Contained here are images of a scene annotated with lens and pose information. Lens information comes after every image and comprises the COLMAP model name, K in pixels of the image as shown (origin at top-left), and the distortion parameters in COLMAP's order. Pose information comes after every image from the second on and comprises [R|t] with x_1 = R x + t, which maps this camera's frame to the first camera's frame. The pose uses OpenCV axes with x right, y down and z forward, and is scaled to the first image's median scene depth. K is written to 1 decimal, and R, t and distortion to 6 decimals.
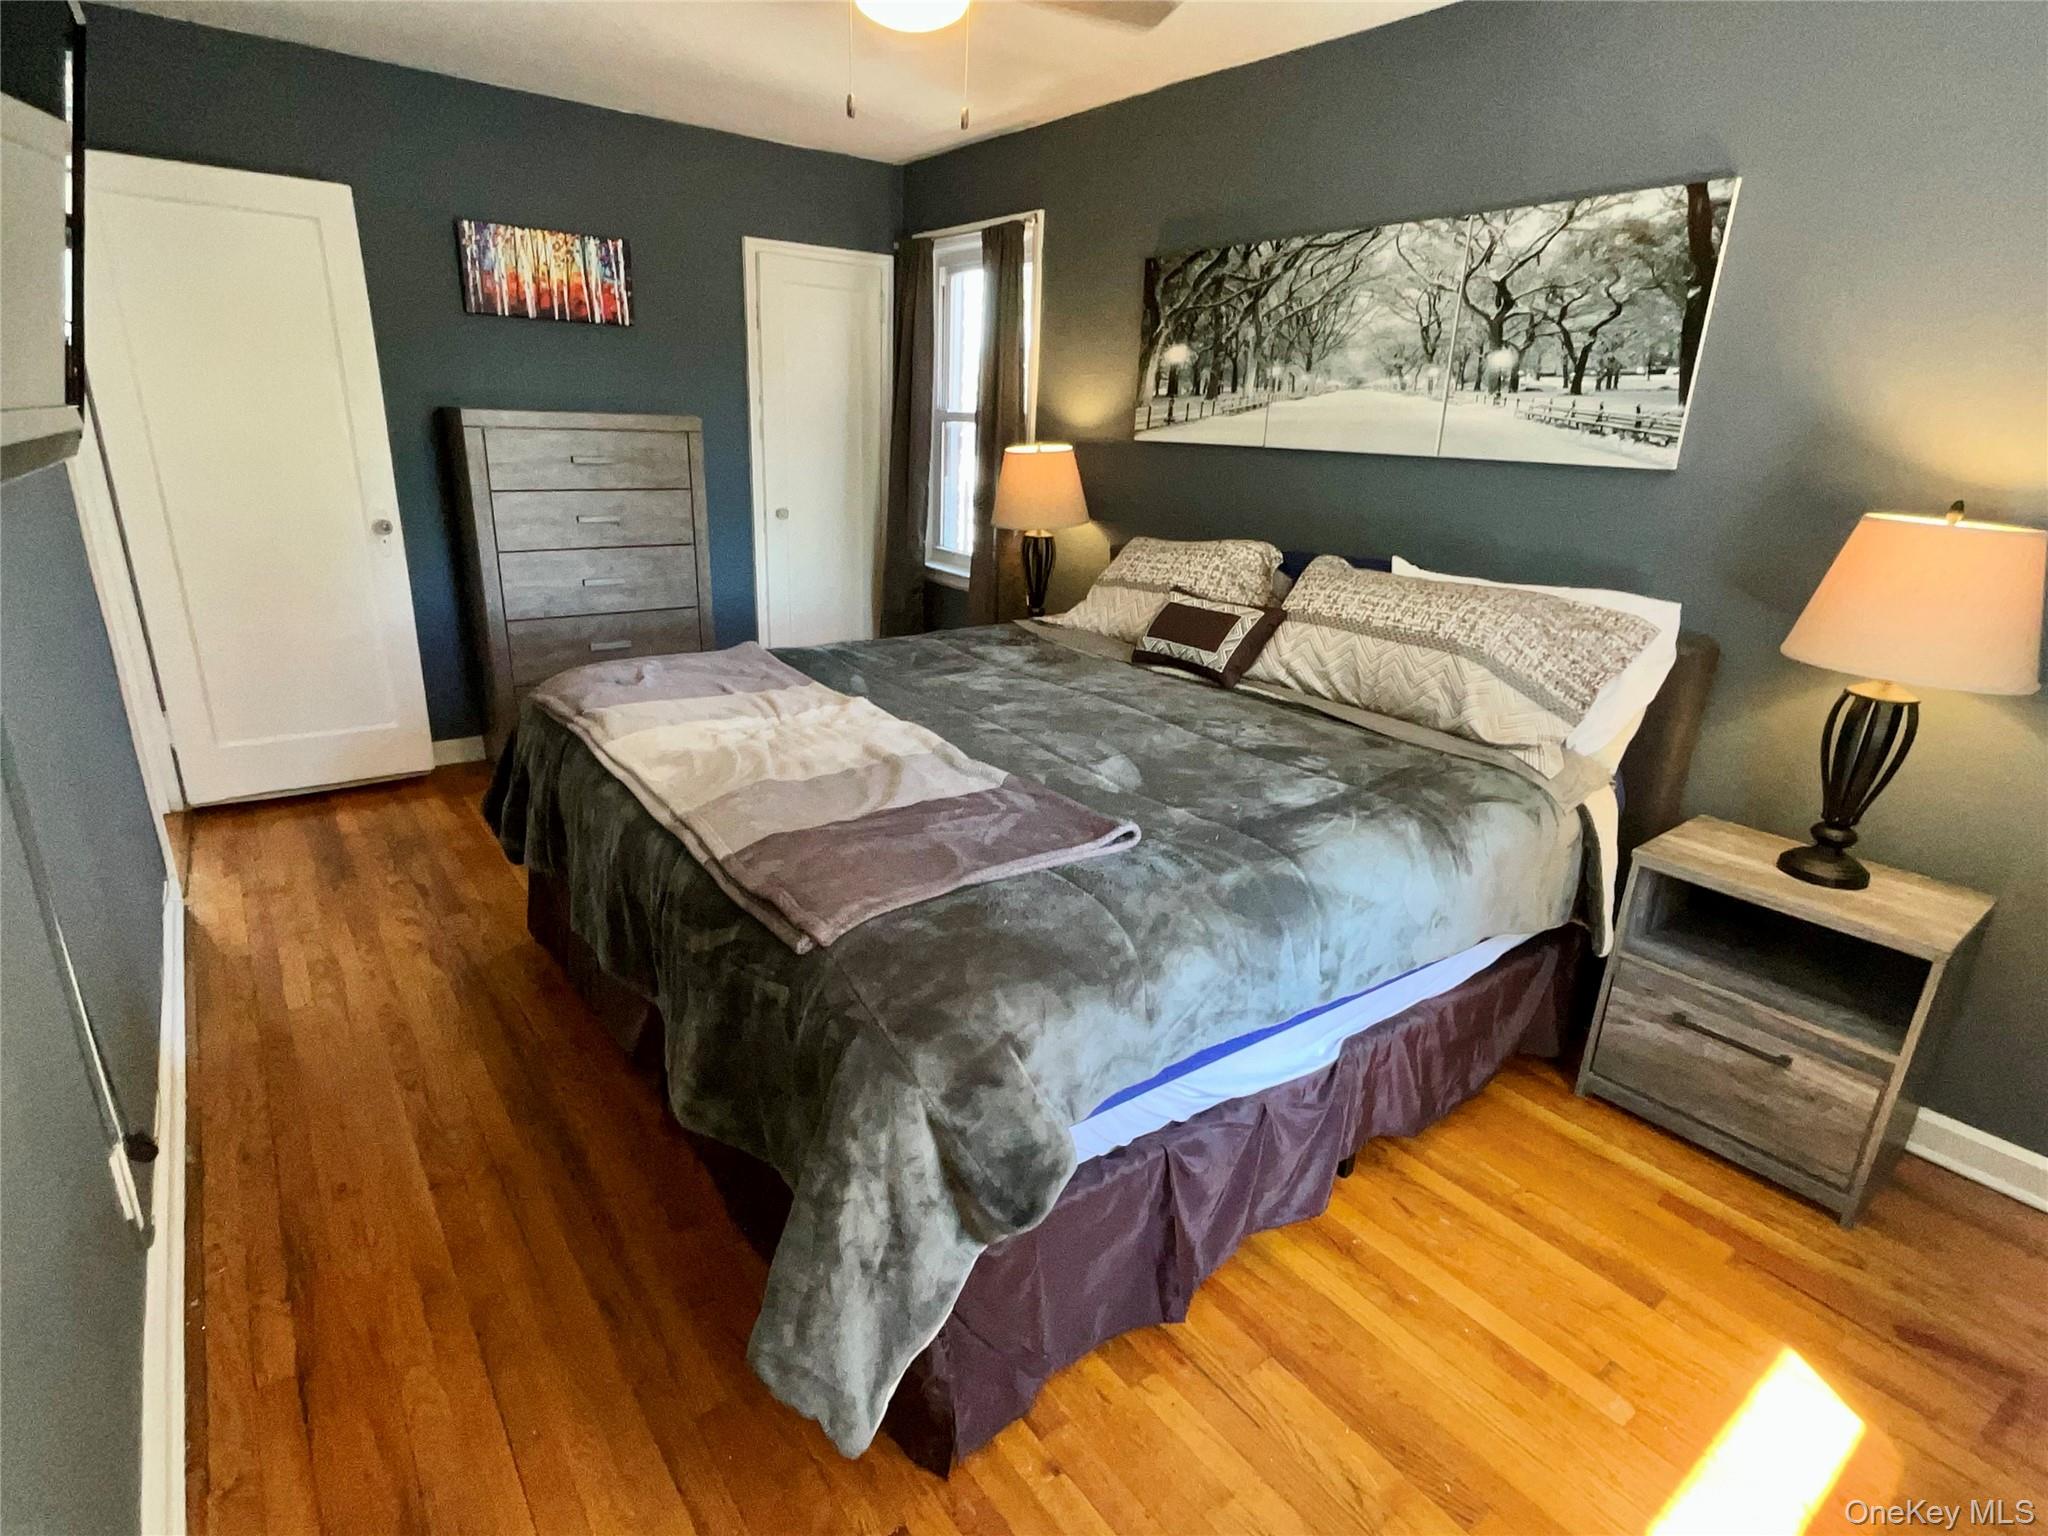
lens RADIAL K [[1049.9, 0, 1029.3], [0, 1049.9, 781.9], [0, 0, 1]] dist [0.005985, 0.003156]
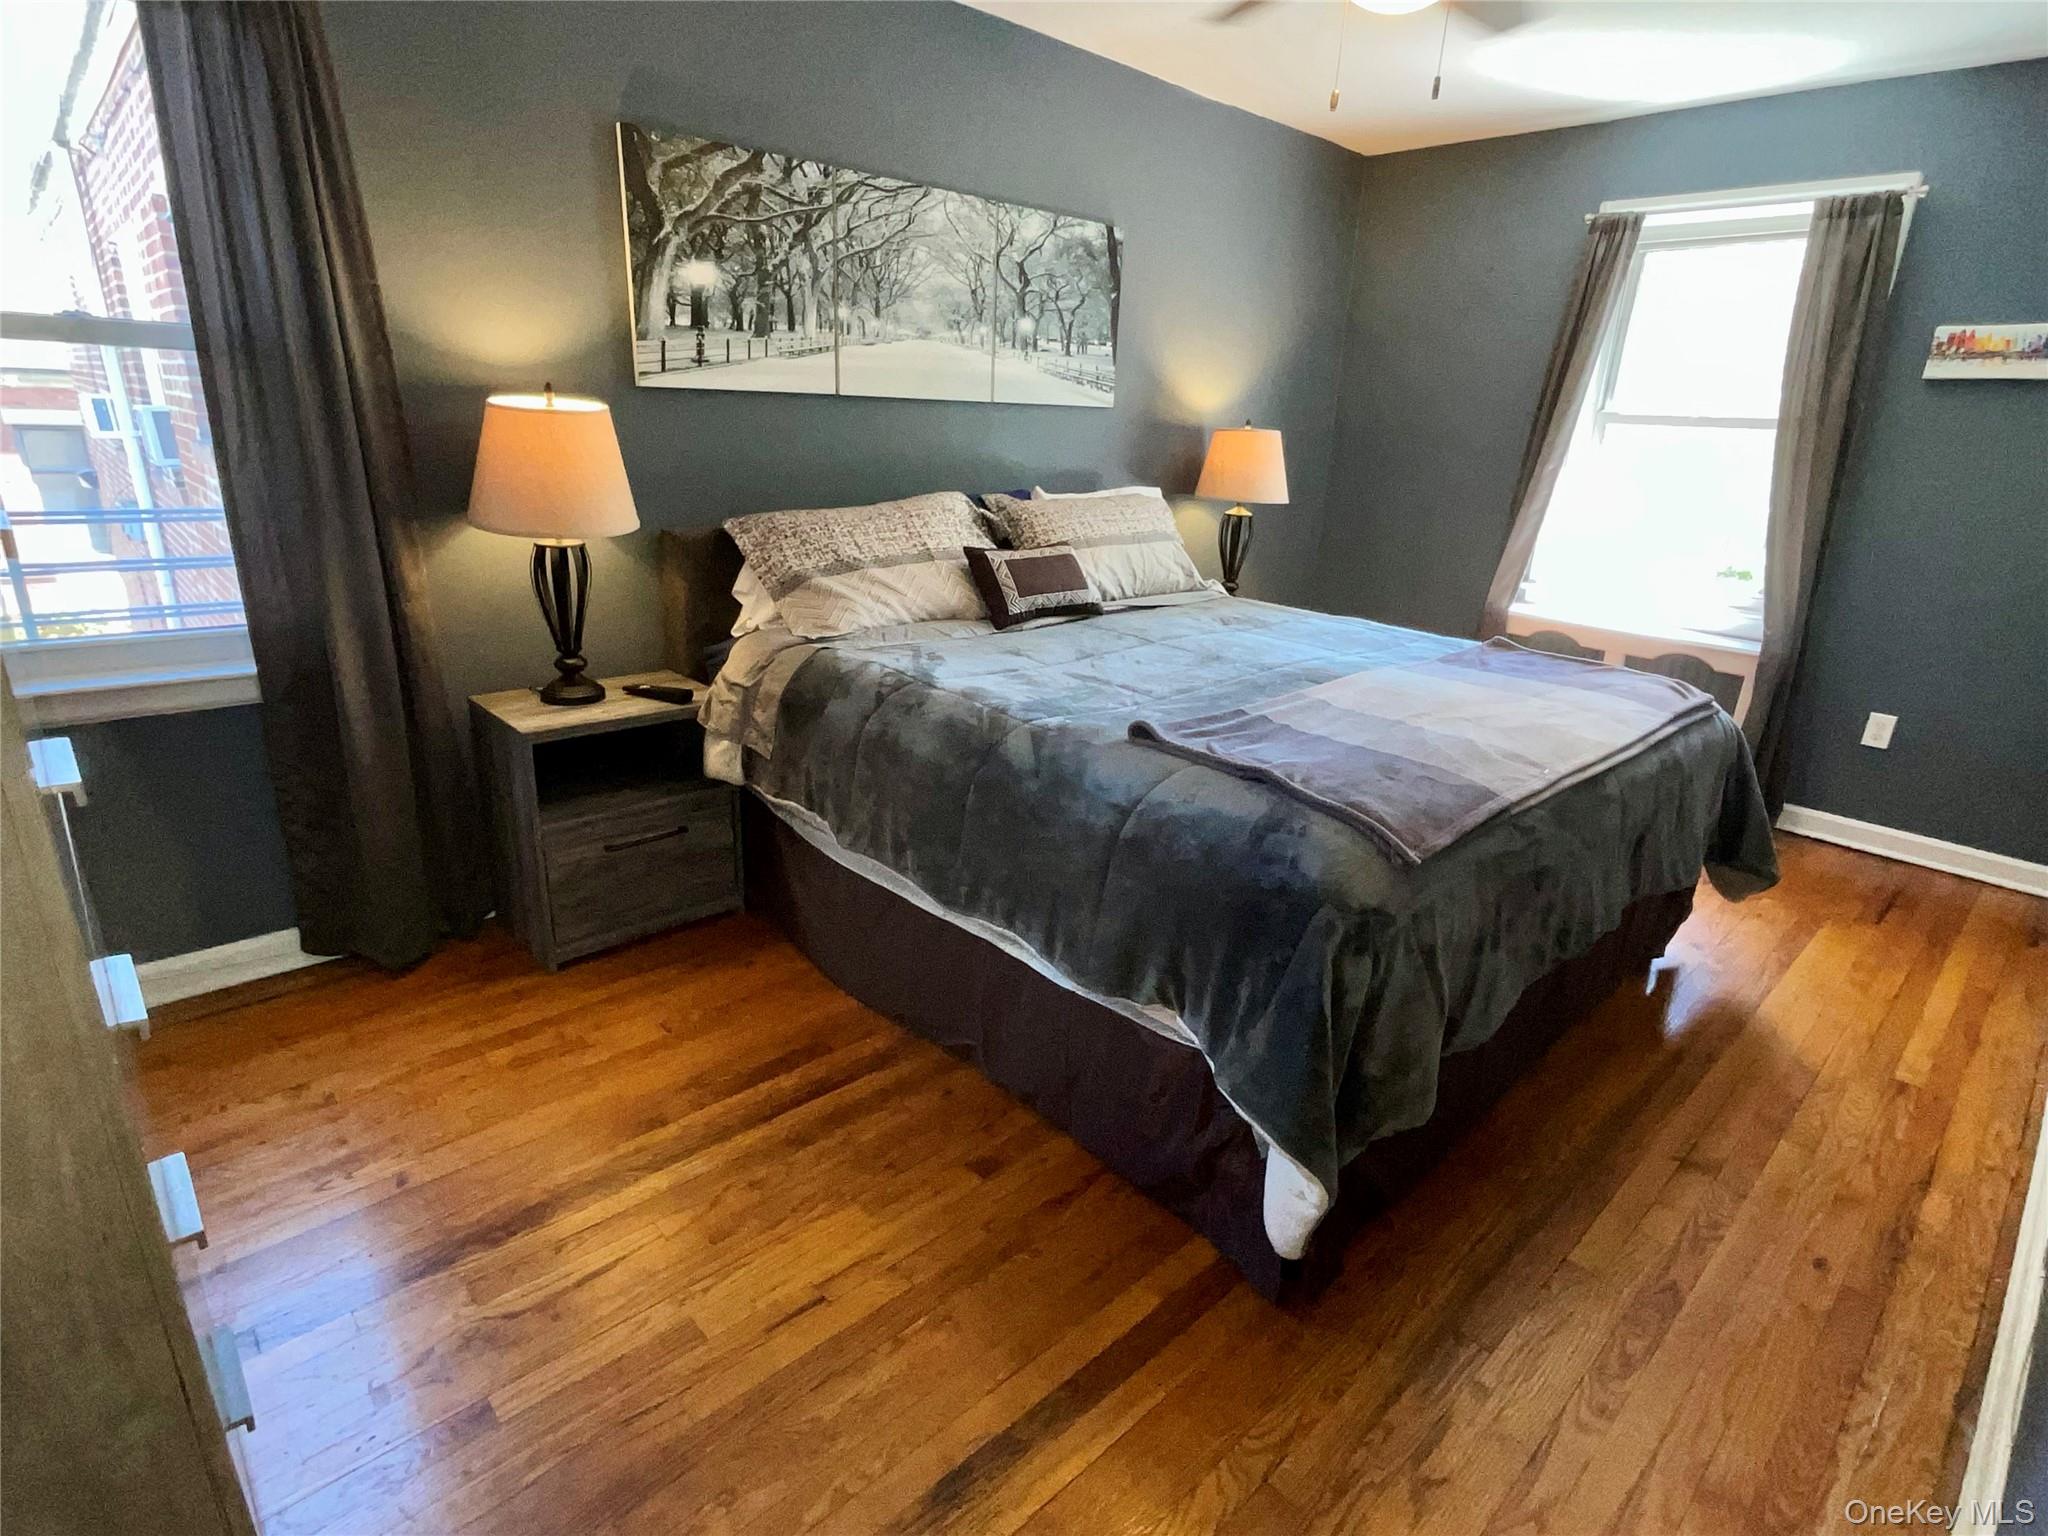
lens RADIAL K [[1049.9, 0, 1038.3], [0, 1049.9, 771.0], [0, 0, 1]] dist [0.005985, 0.003156]
pose [[-0.100420, -0.368301, 0.924267, -0.847287], [0.281756, 0.880409, 0.381437, -0.360455], [-0.954217, 0.298721, 0.015360, 0.999946]]
